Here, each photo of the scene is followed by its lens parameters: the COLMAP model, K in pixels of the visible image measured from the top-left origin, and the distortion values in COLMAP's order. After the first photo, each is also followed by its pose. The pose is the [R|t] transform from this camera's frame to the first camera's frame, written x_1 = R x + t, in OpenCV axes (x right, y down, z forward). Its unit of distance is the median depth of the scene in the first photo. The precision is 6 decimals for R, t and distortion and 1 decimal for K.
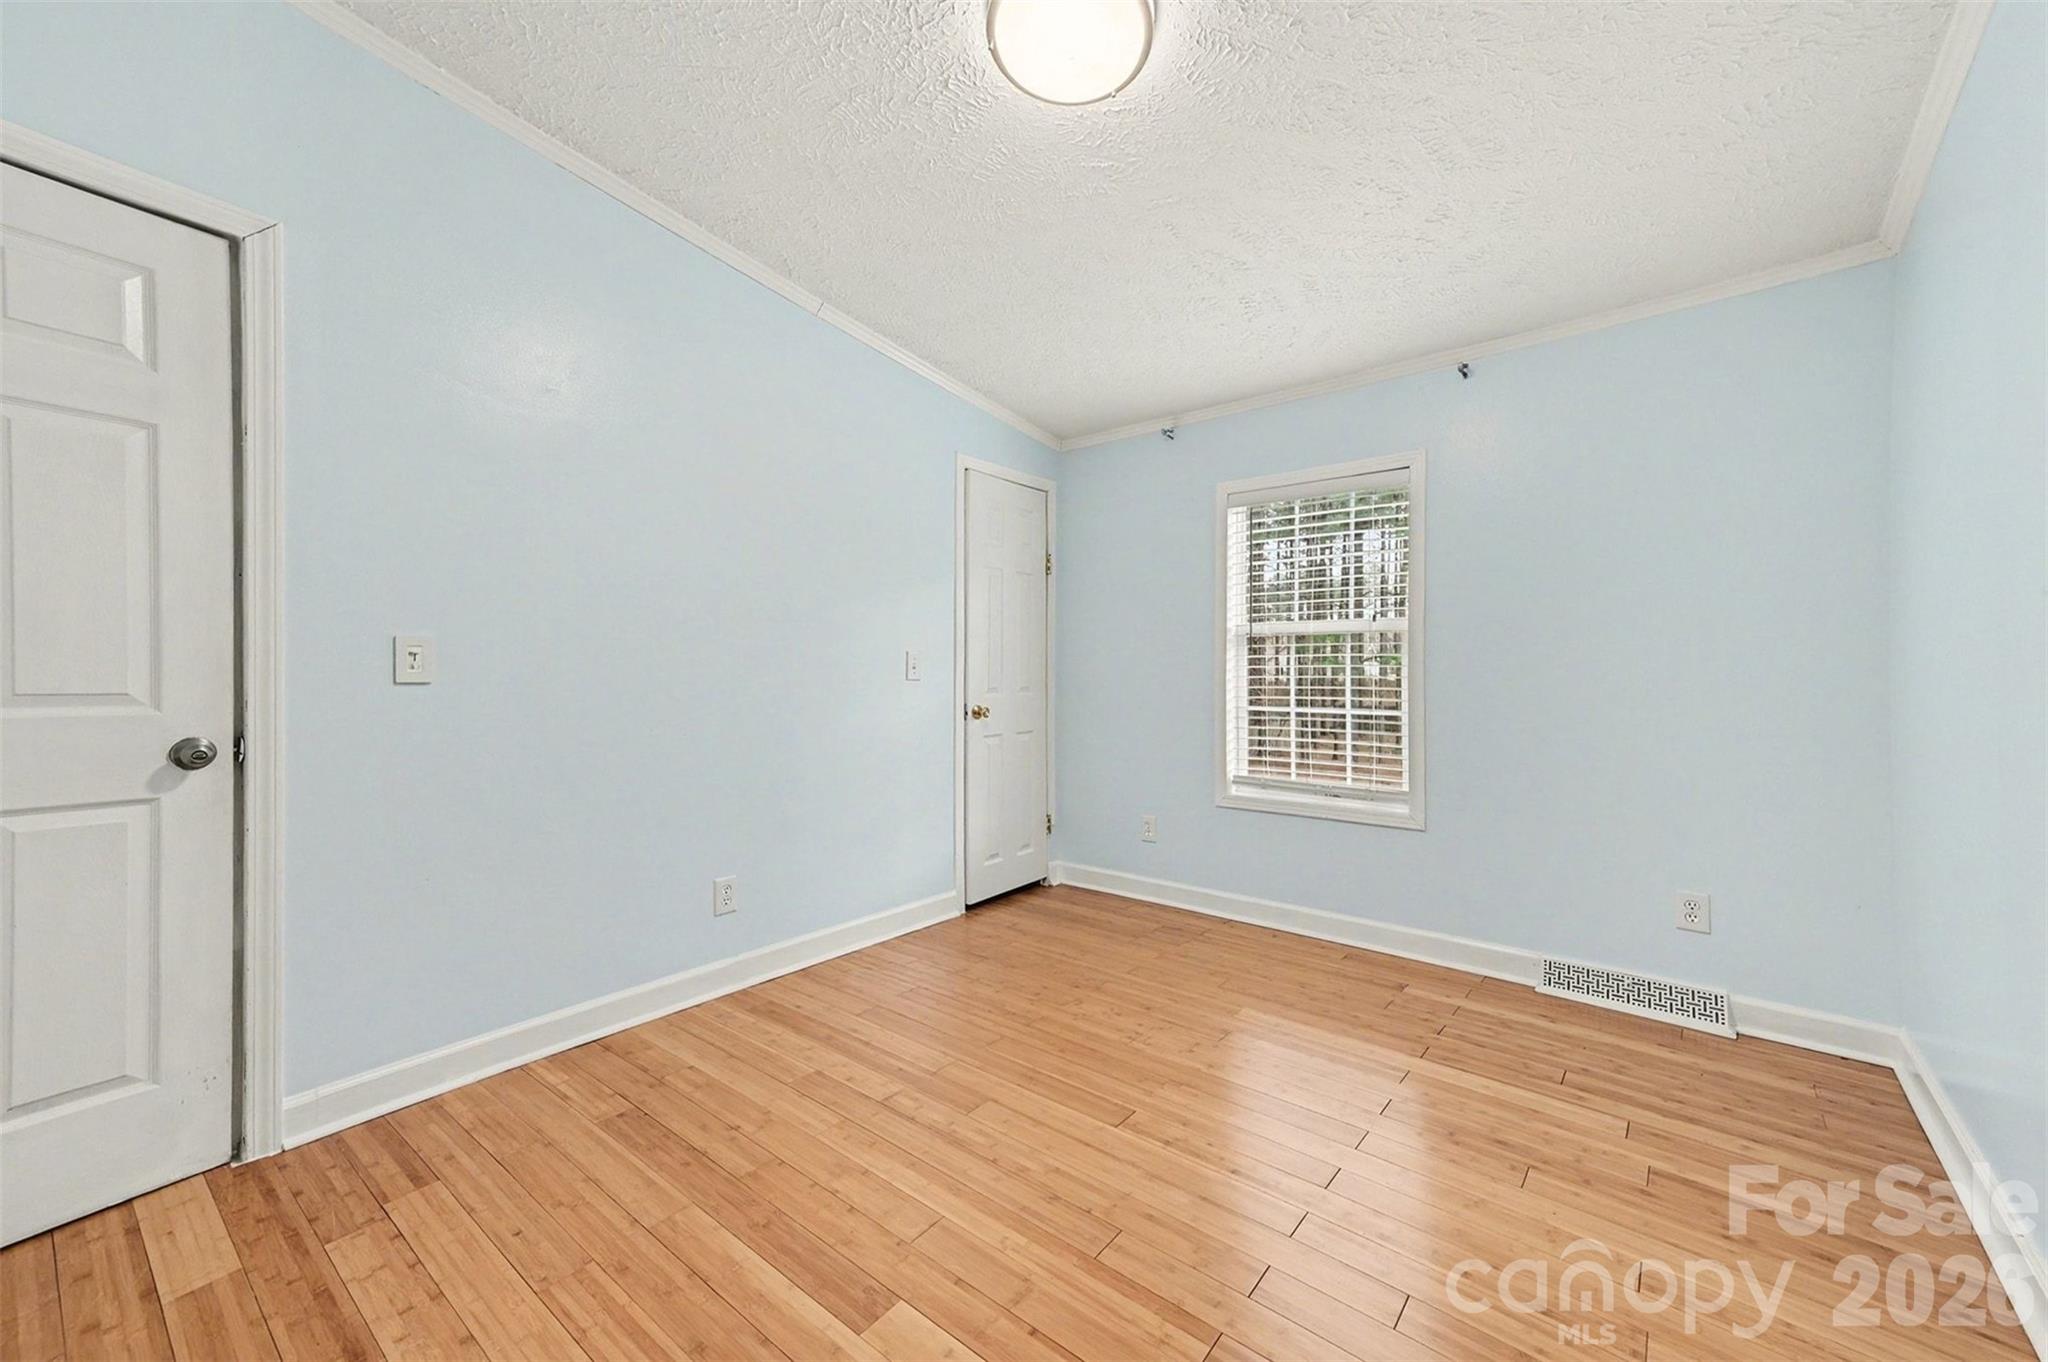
lens RADIAL K [[794.8, 0, 1014.7], [0, 794.8, 677.0], [0, 0, 1]] dist [0.060851, 0.000574]
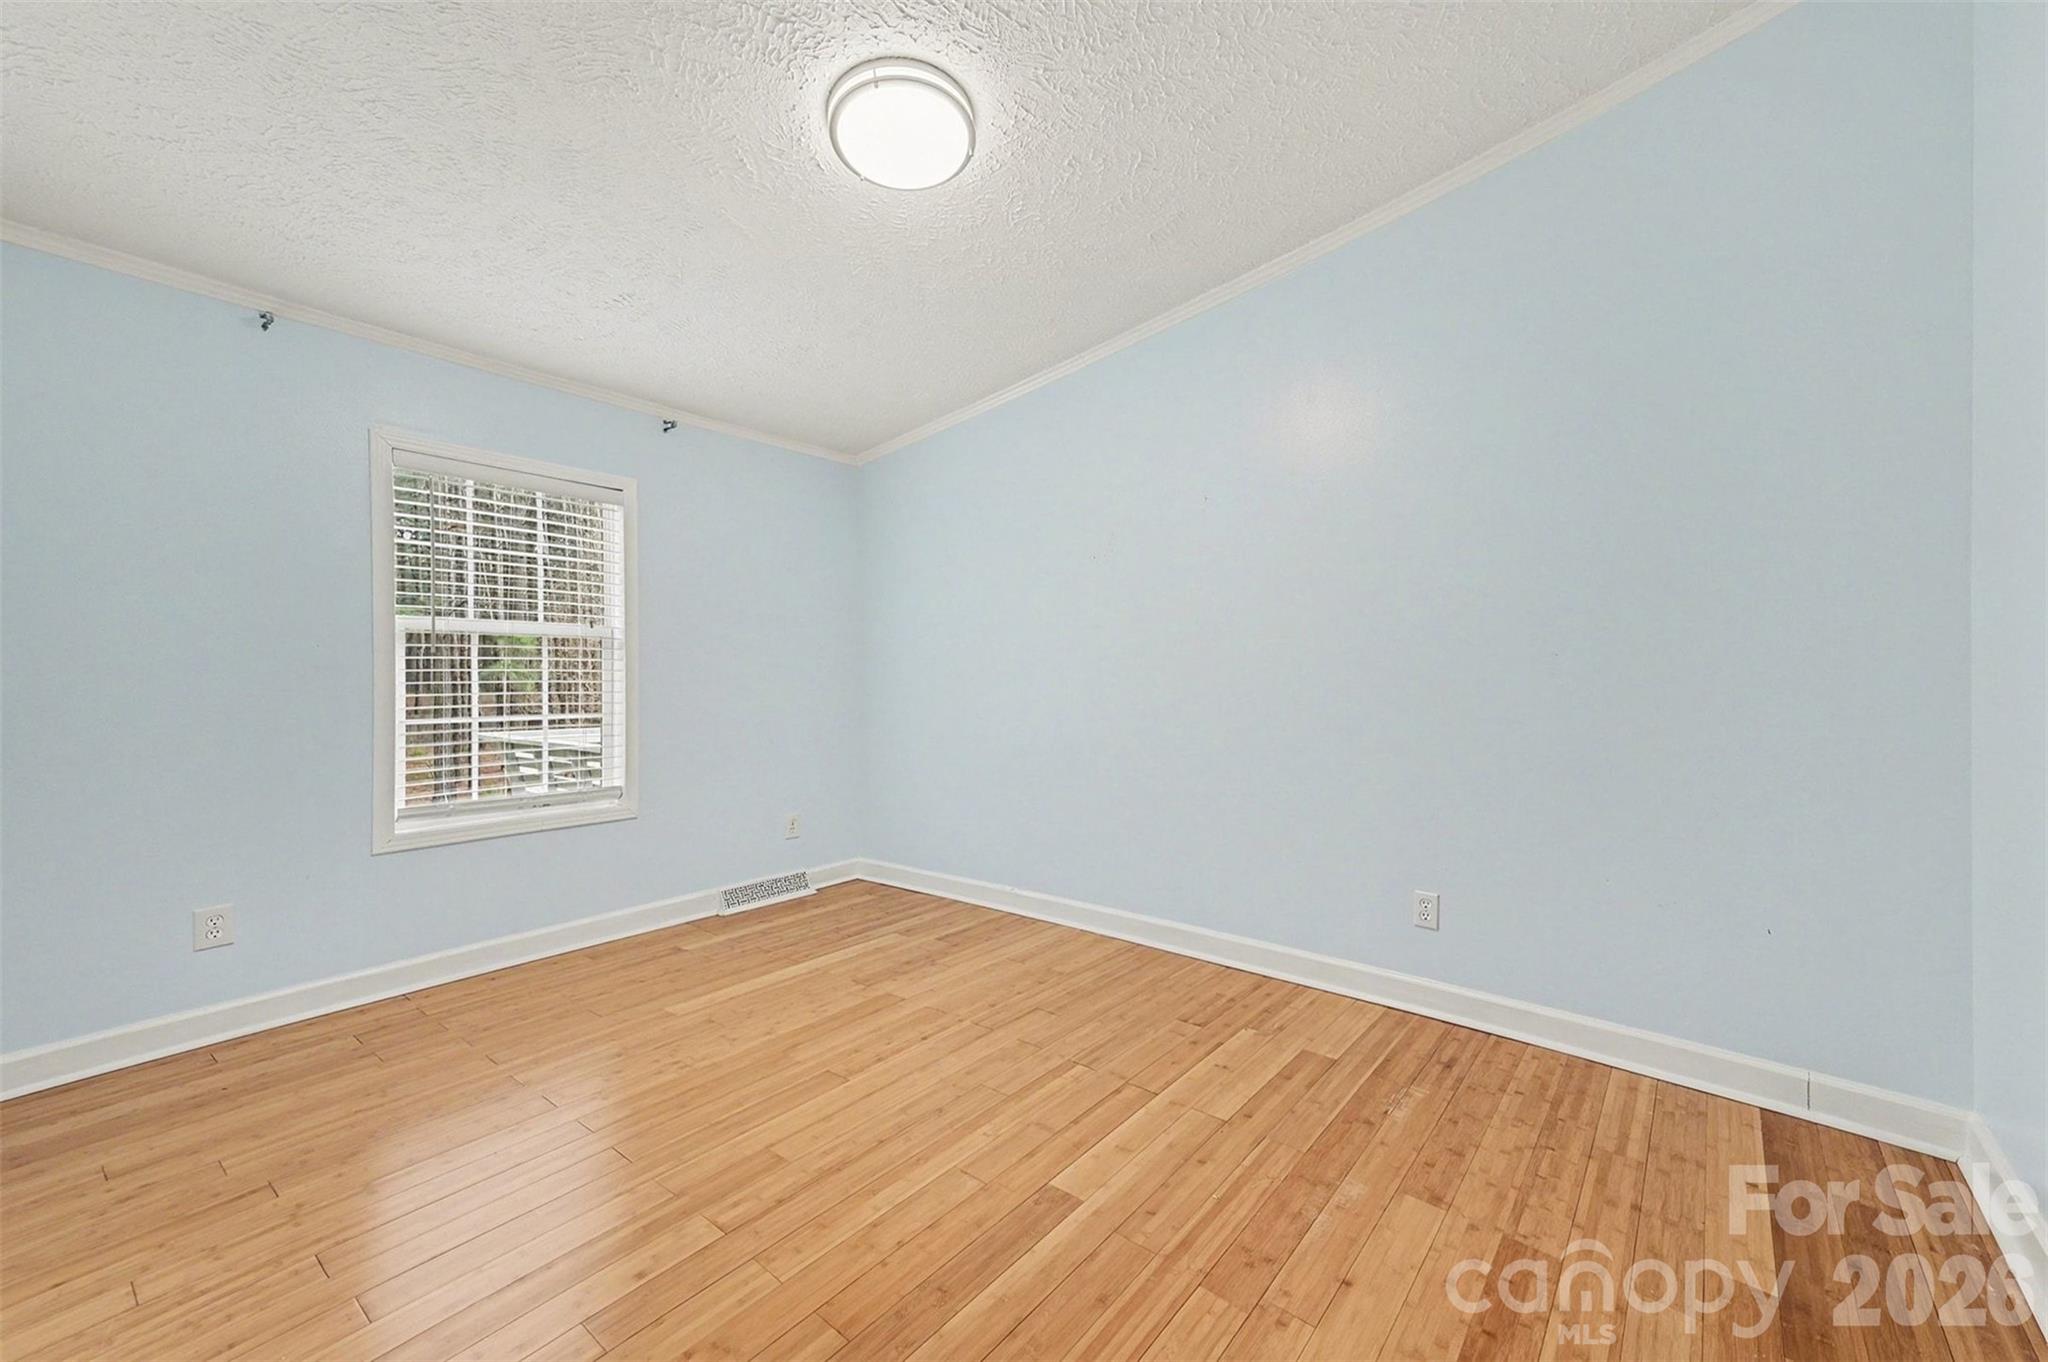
lens RADIAL K [[794.8, 0, 1010.8], [0, 794.8, 677.1], [0, 0, 1]] dist [0.060851, 0.000574]
pose [[0.028809, 0.000423, 0.999585, -0.733854], [0.007301, 0.999973, -0.000633, -0.001059], [-0.999558, 0.007316, 0.028805, 0.548120]]
